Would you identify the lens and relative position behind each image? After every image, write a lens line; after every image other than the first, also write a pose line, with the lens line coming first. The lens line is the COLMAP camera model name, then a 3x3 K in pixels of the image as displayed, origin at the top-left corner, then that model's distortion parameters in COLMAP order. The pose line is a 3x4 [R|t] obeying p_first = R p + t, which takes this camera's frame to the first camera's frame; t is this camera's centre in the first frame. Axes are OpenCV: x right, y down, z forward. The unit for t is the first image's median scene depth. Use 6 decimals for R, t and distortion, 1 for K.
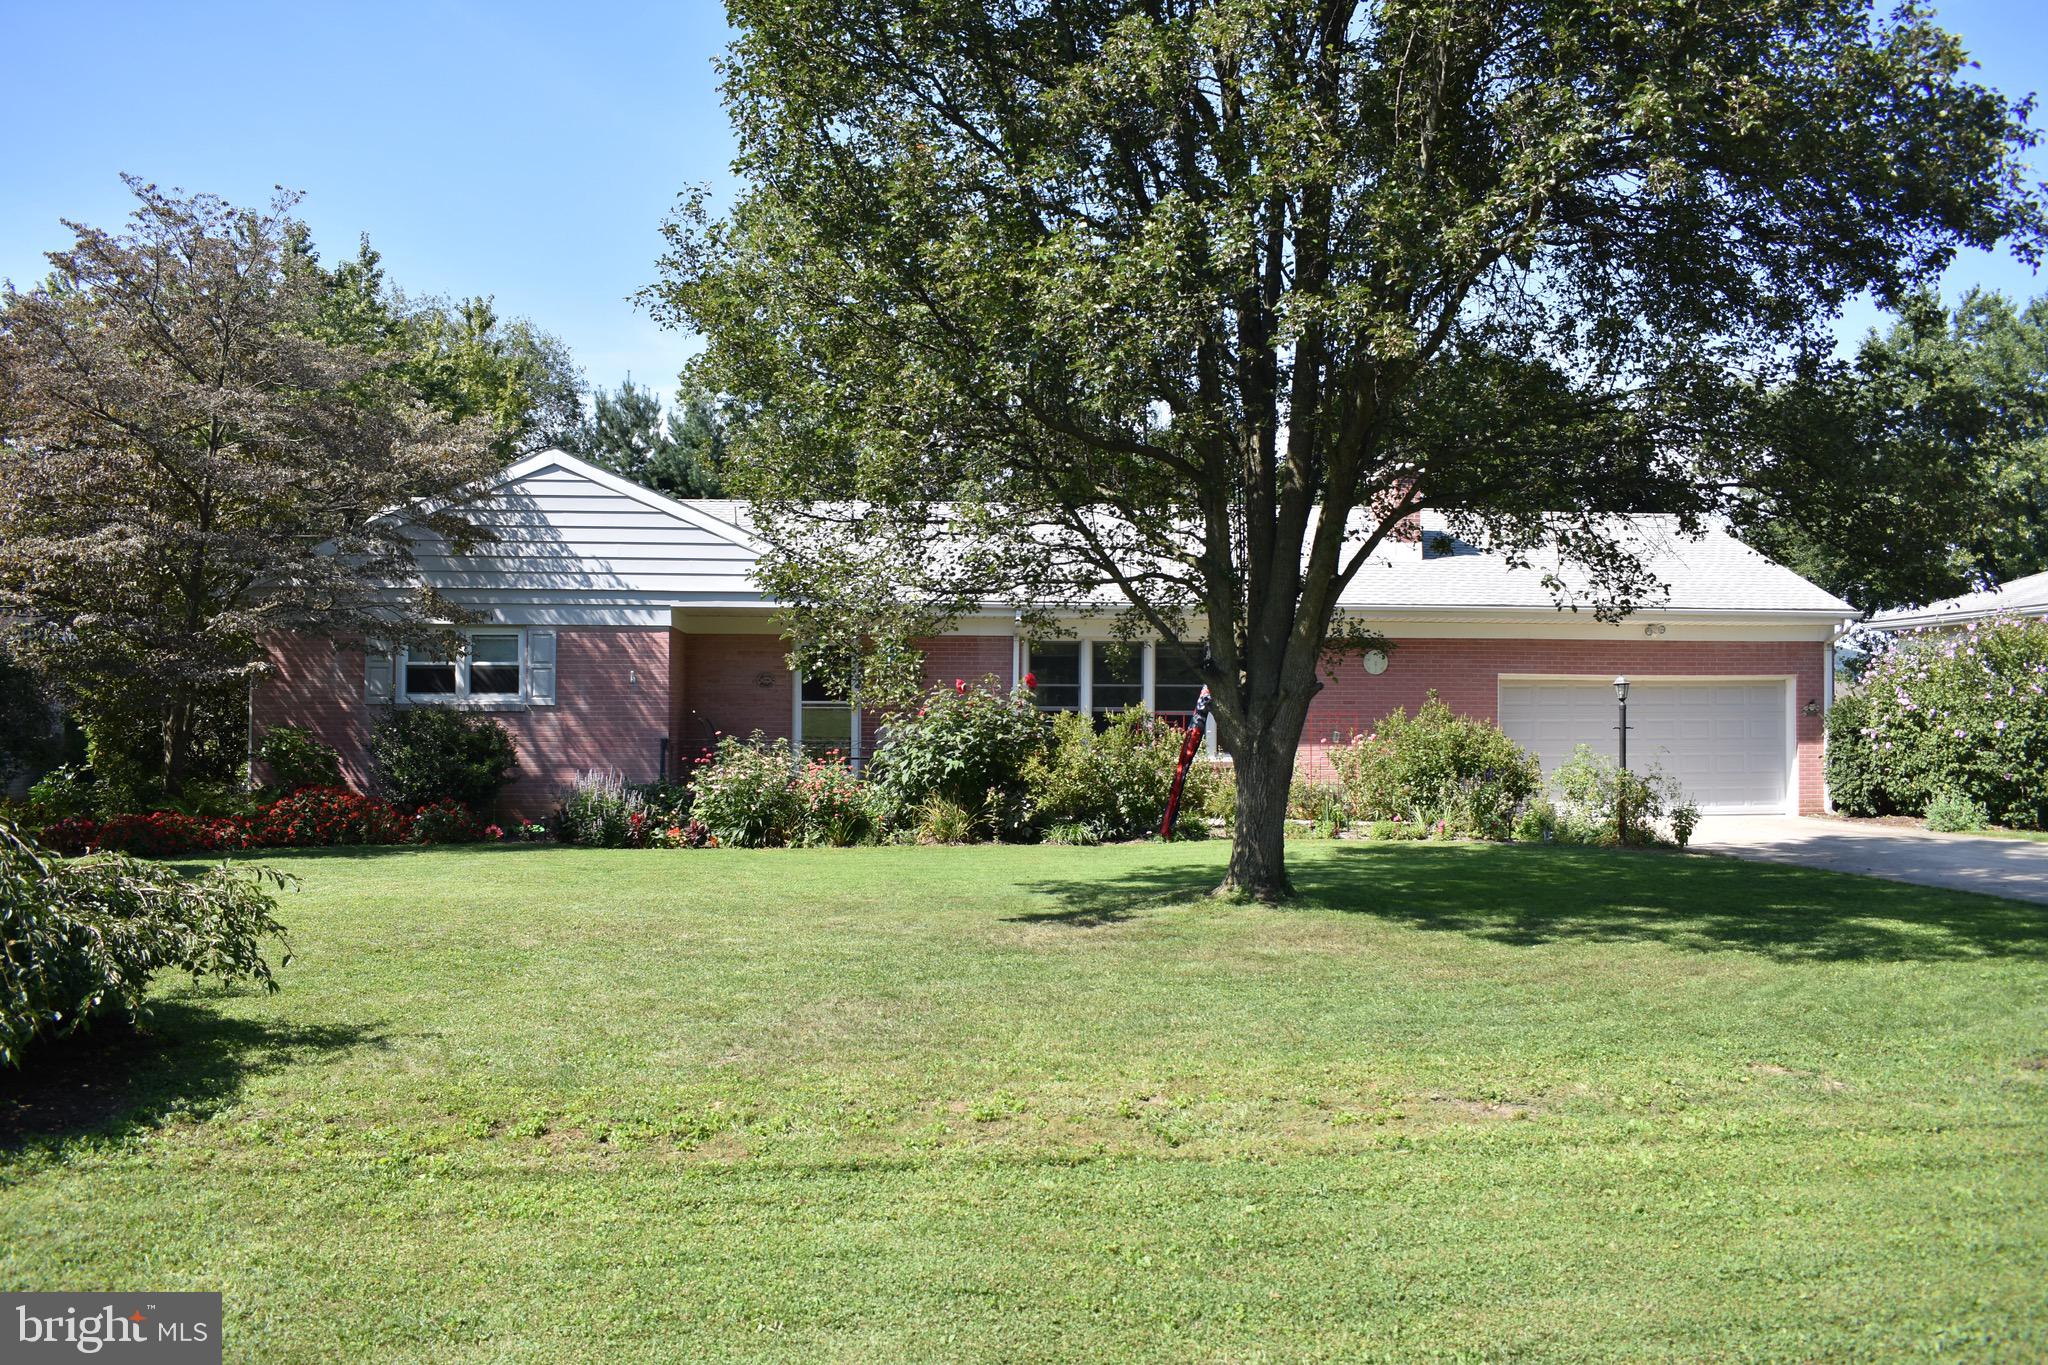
lens RADIAL K [[1593.8, 0, 1014.0], [0, 1593.8, 683.2], [0, 0, 1]] dist [-0.095773, 0.014894]
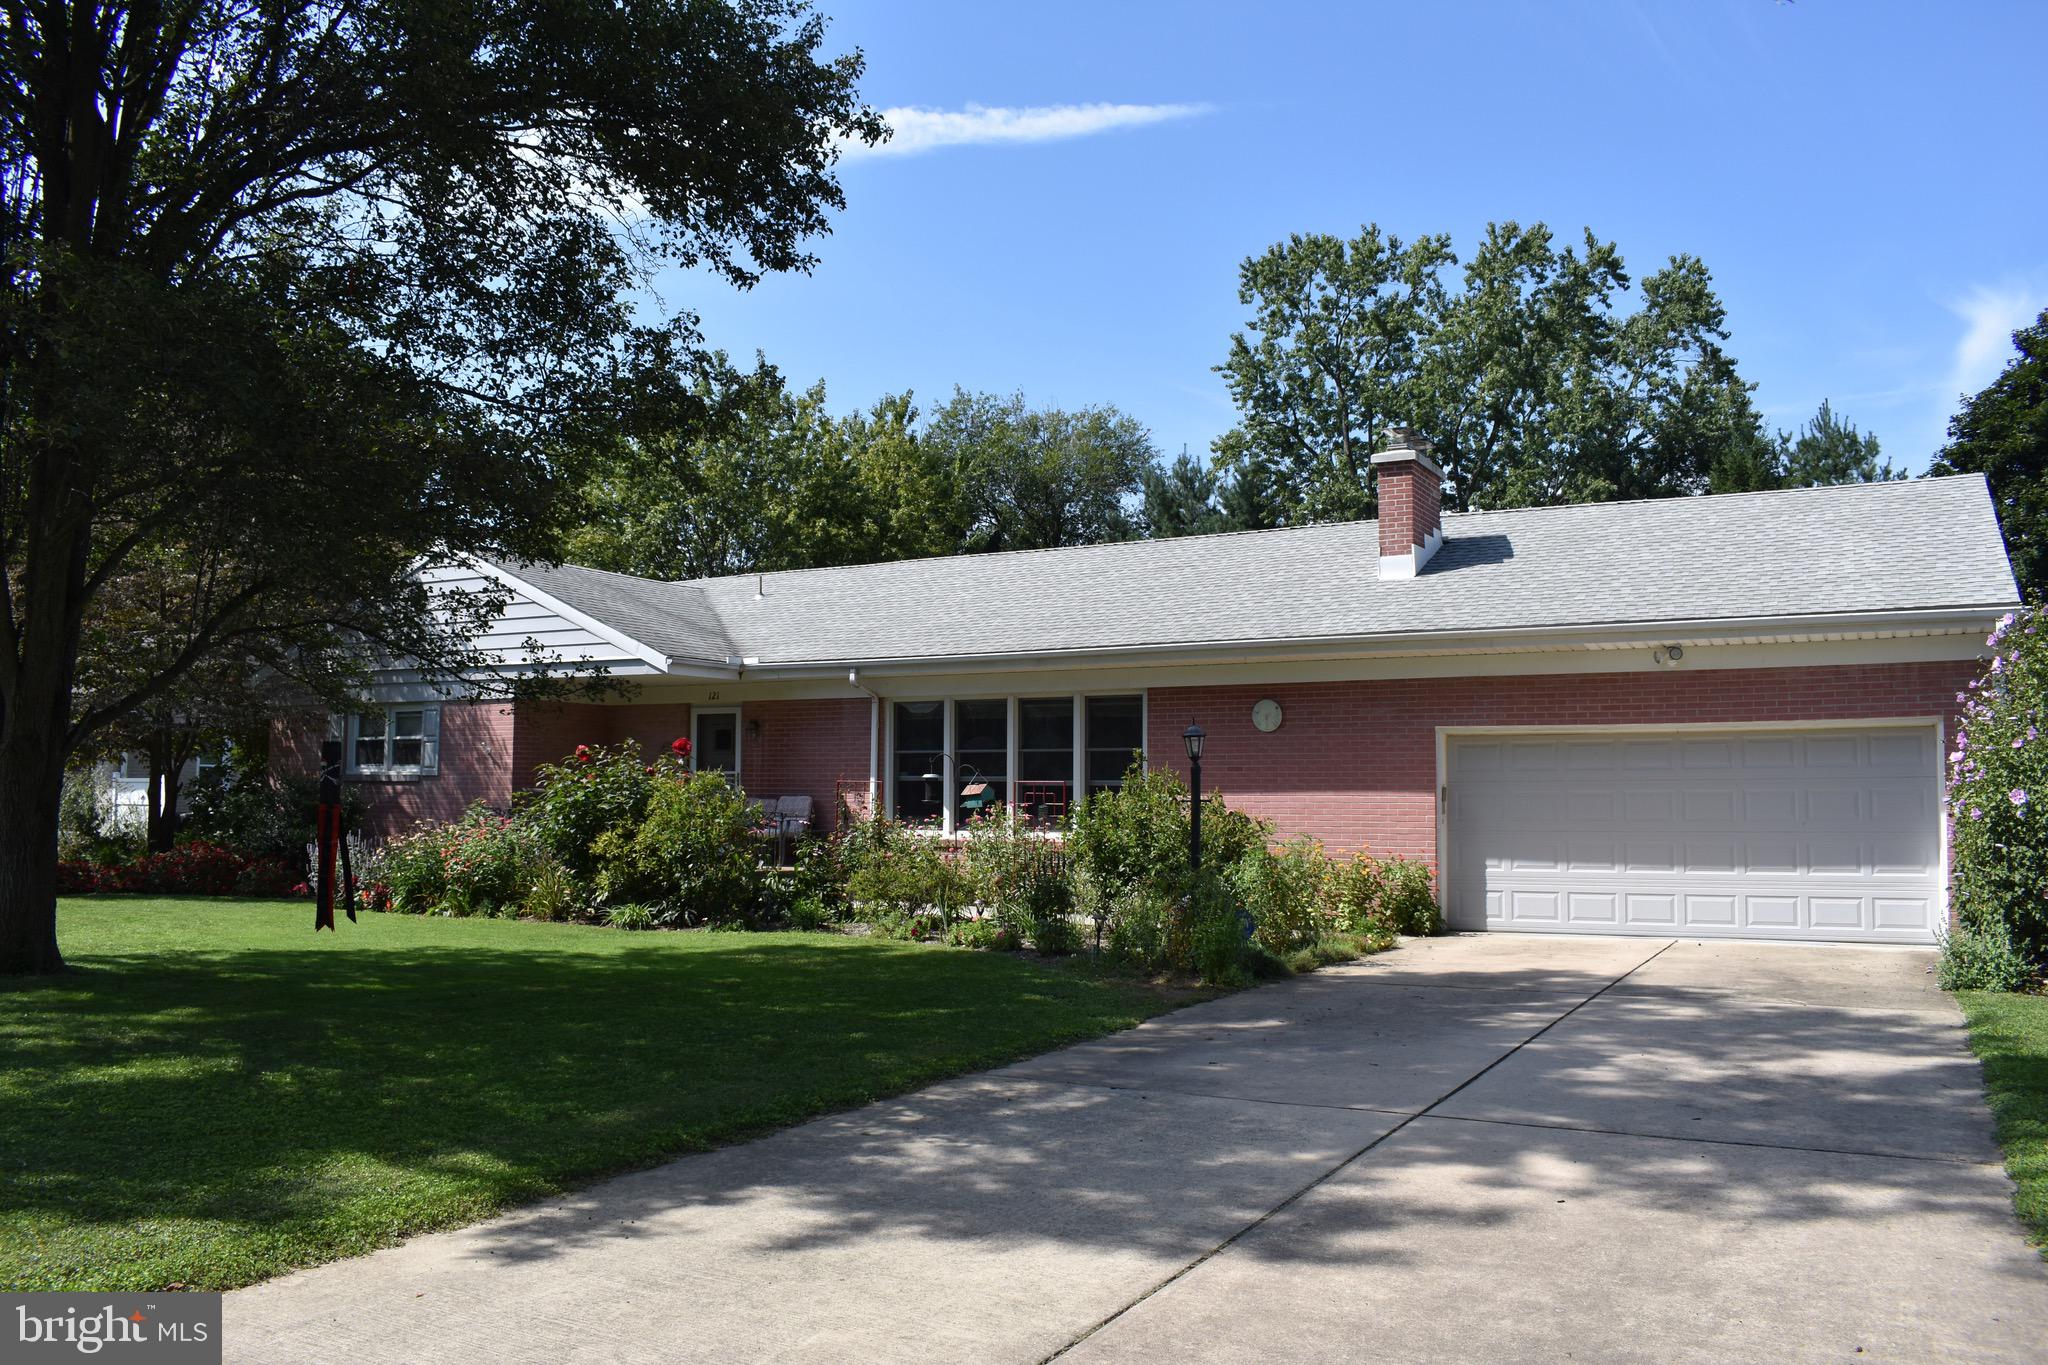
lens RADIAL K [[1604.5, 0, 1057.0], [0, 1604.5, 681.3], [0, 0, 1]] dist [-0.087215, 0.007714]
pose [[0.833745, -0.038996, -0.550772, 0.652554], [0.010826, 0.998466, -0.054306, 0.012860], [0.552044, 0.039315, 0.832887, 0.338094]]
